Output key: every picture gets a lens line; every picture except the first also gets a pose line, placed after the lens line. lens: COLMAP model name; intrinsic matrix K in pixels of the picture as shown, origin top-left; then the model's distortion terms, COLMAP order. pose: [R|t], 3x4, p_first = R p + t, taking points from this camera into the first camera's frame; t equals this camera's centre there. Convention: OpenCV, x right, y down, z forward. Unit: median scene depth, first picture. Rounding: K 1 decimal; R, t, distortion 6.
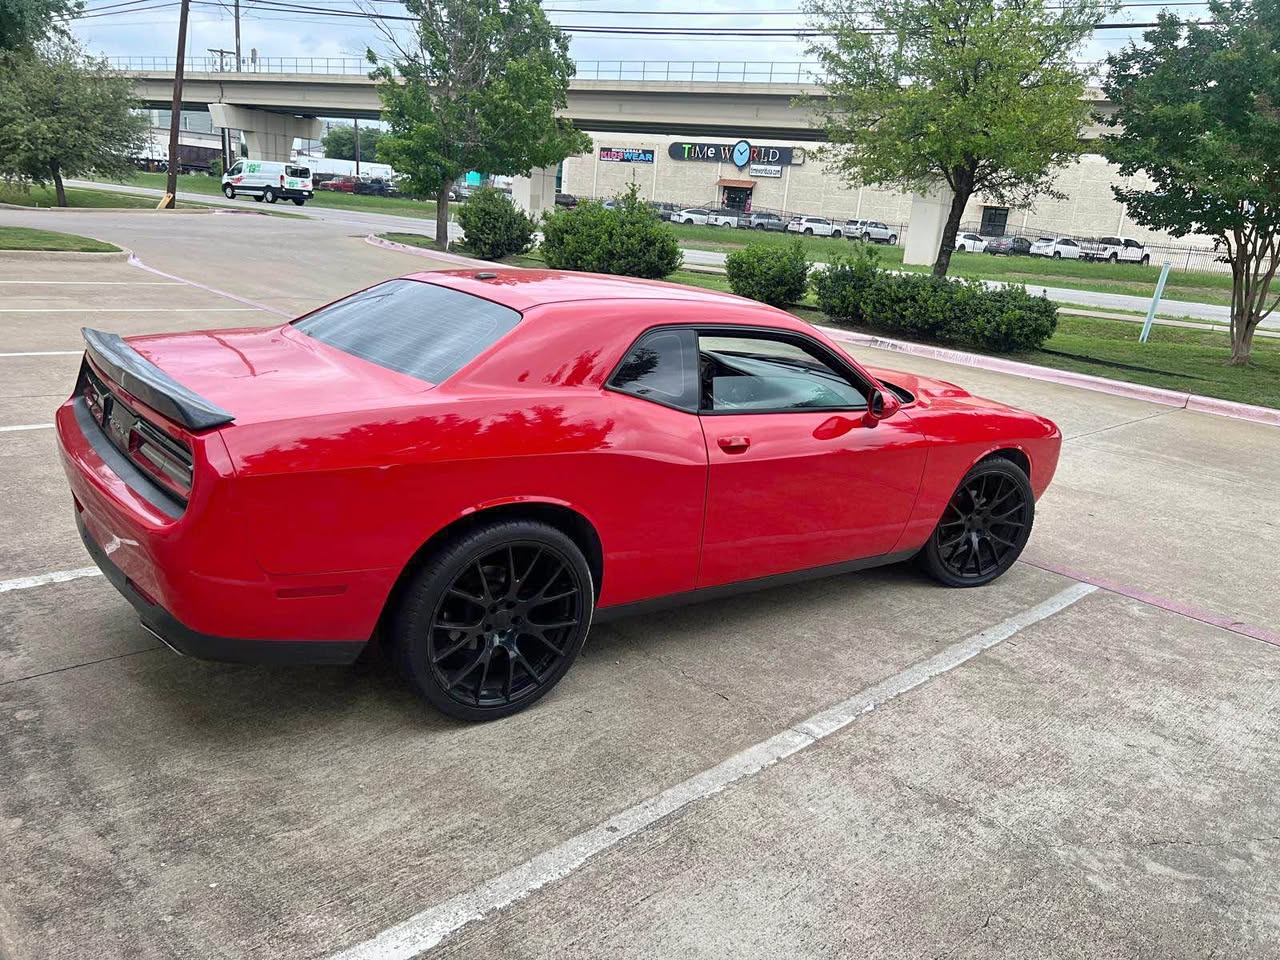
lens RADIAL K [[951.1, 0, 640.0], [0, 951.1, 480.0], [0, 0, 1]] dist [0.046522, -0.053995]
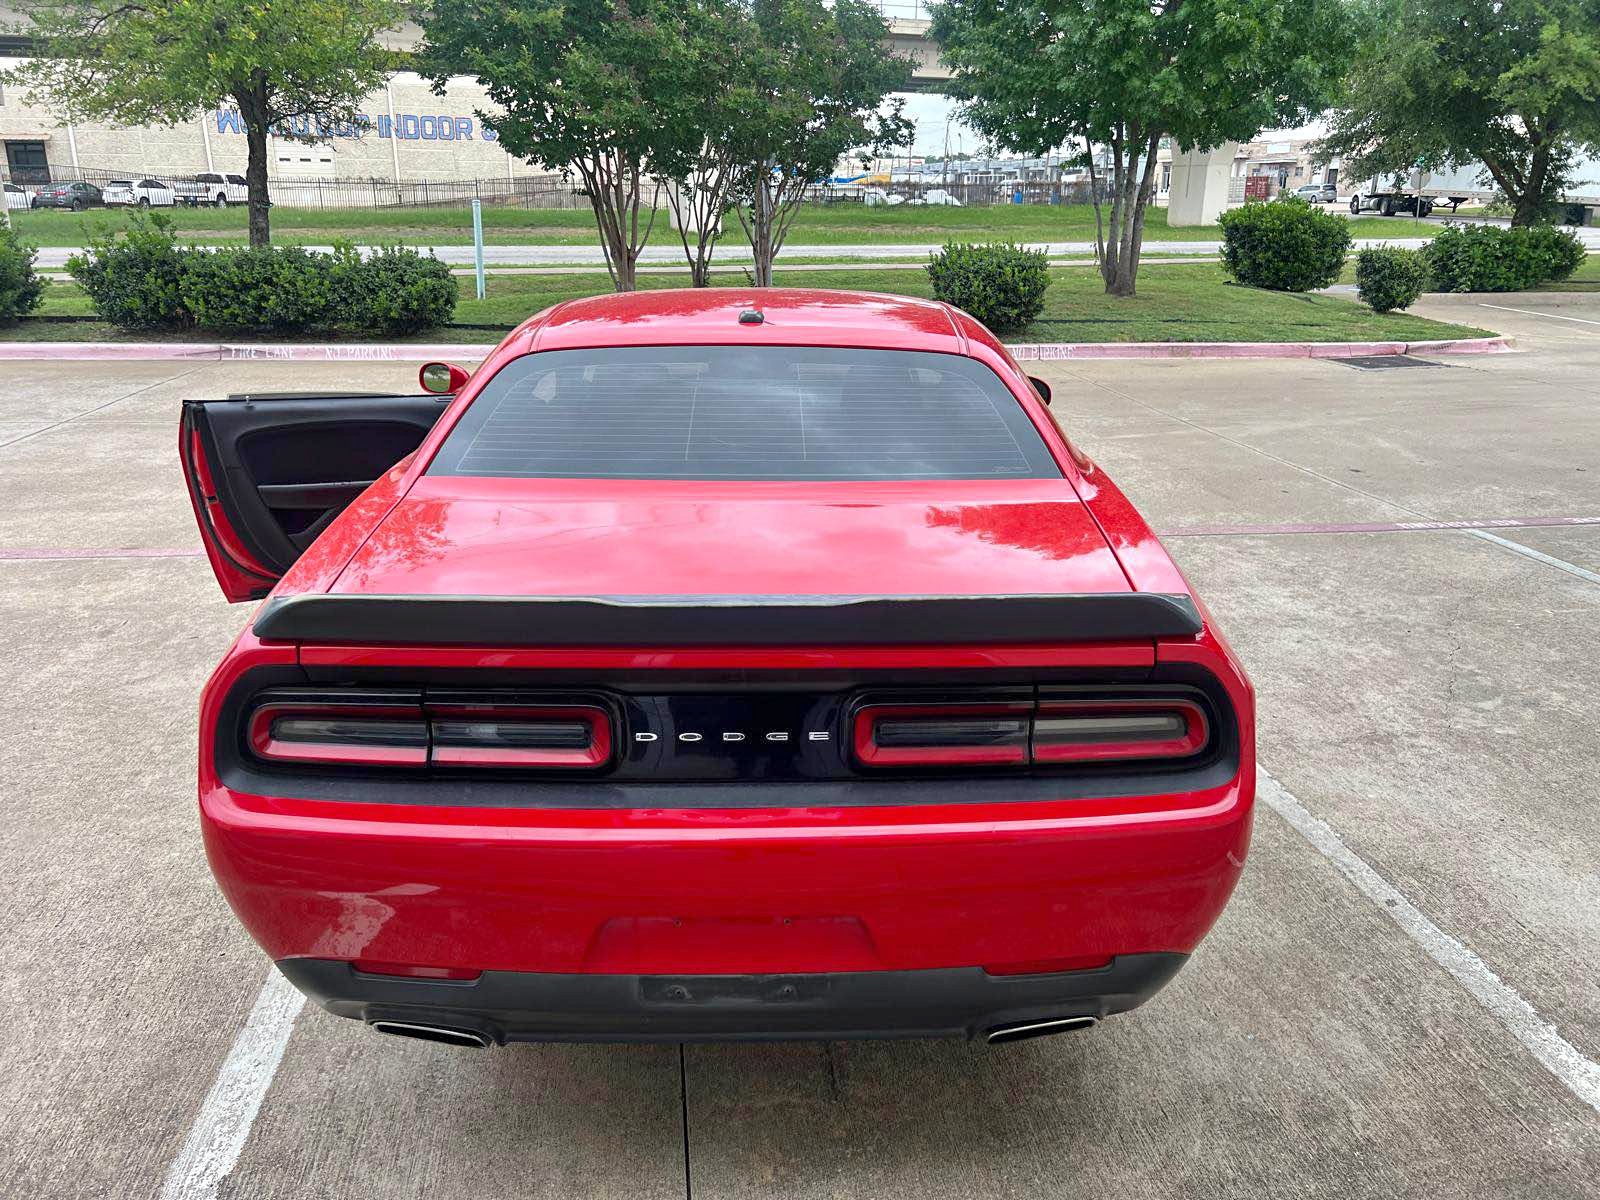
lens RADIAL K [[1188.8, 0, 800.0], [0, 1188.8, 600.0], [0, 0, 1]] dist [0.046522, -0.053995]
pose [[0.603431, -0.331038, 0.725455, -0.212561], [0.260324, 0.941694, 0.213175, -0.055510], [-0.753726, 0.060217, 0.654425, 0.131657]]
